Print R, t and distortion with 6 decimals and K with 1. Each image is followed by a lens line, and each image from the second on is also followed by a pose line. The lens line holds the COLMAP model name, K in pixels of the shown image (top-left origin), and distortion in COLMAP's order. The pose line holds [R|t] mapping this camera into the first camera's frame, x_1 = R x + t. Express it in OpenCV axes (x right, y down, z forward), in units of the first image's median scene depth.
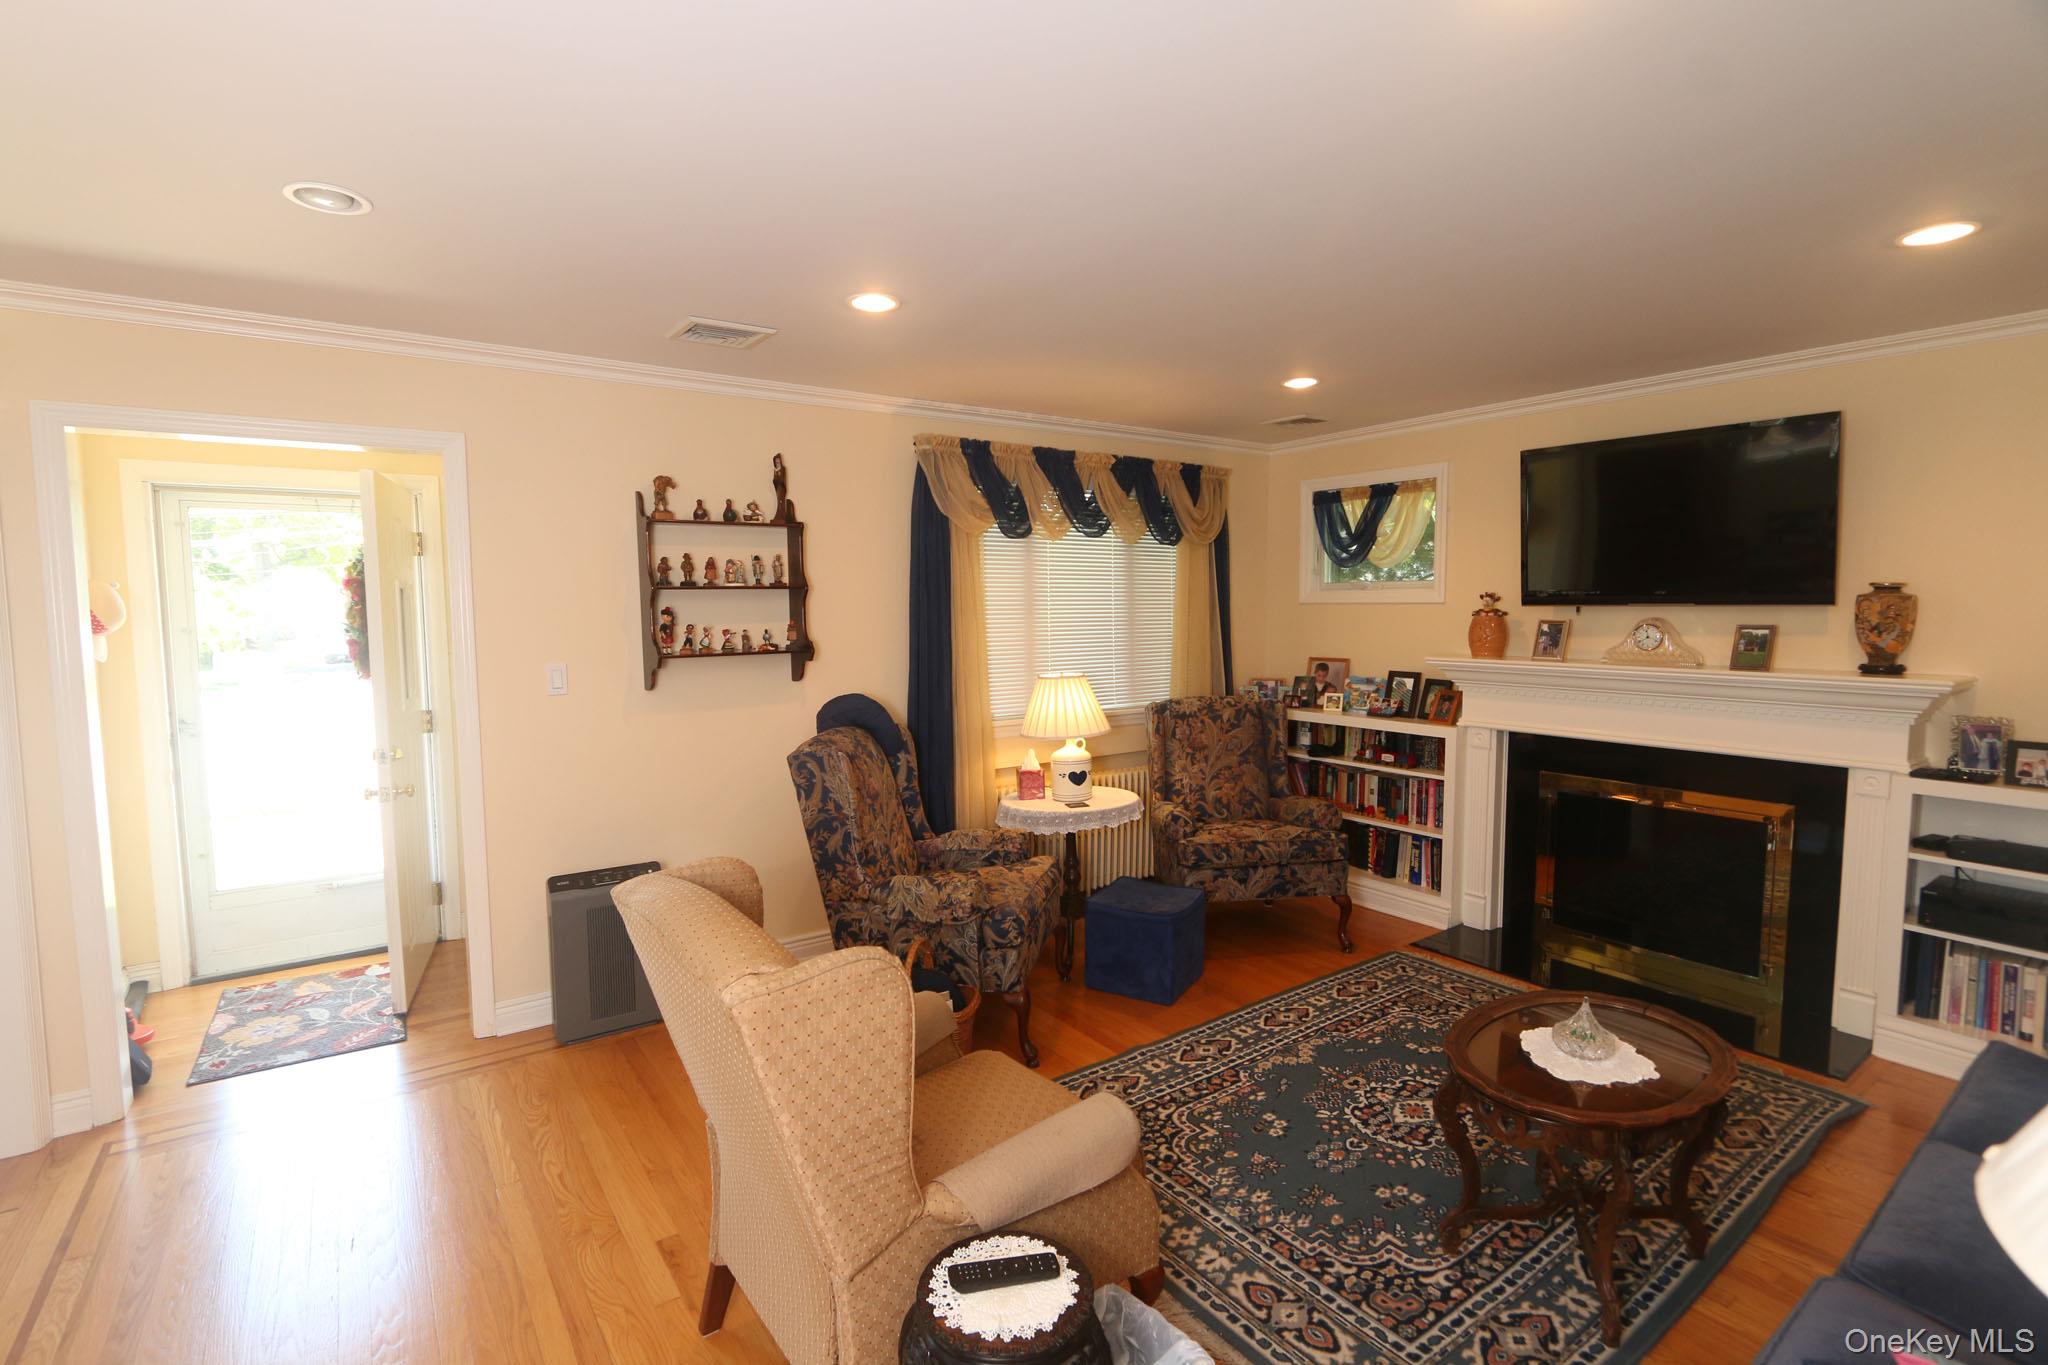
lens RADIAL K [[942.2, 0, 1022.2], [0, 942.2, 689.2], [0, 0, 1]] dist [-0.014634, -0.000191]
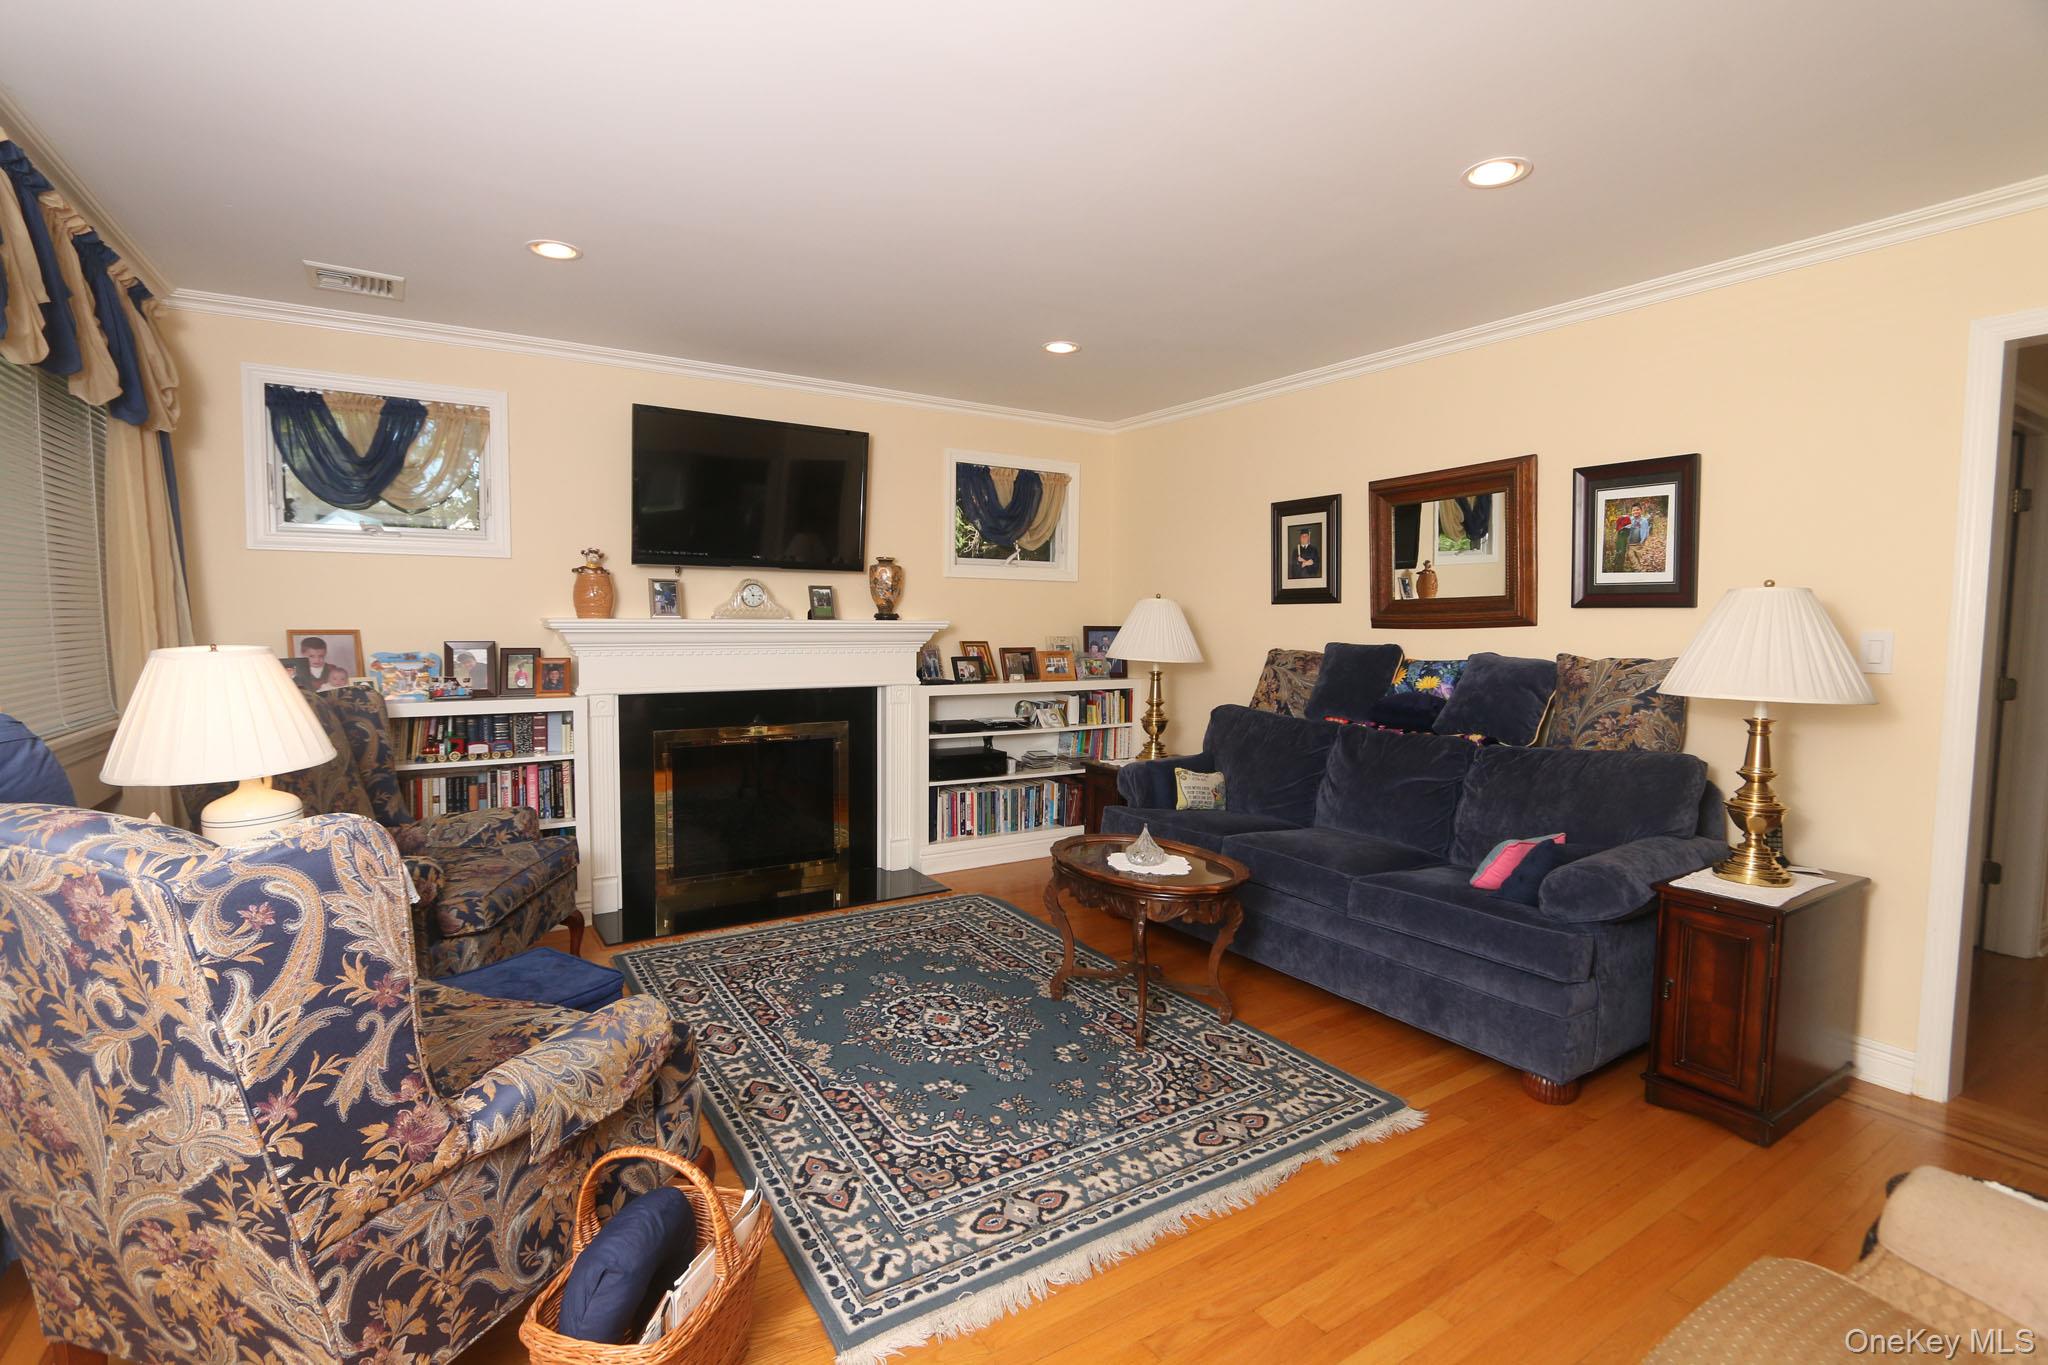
lens RADIAL K [[942.2, 0, 1021.7], [0, 942.2, 668.3], [0, 0, 1]] dist [-0.014634, -0.000191]
pose [[0.057567, -0.051213, 0.997027, -0.519167], [0.081386, 0.995600, 0.046441, 0.007984], [-0.995019, 0.078470, 0.061481, 0.675310]]
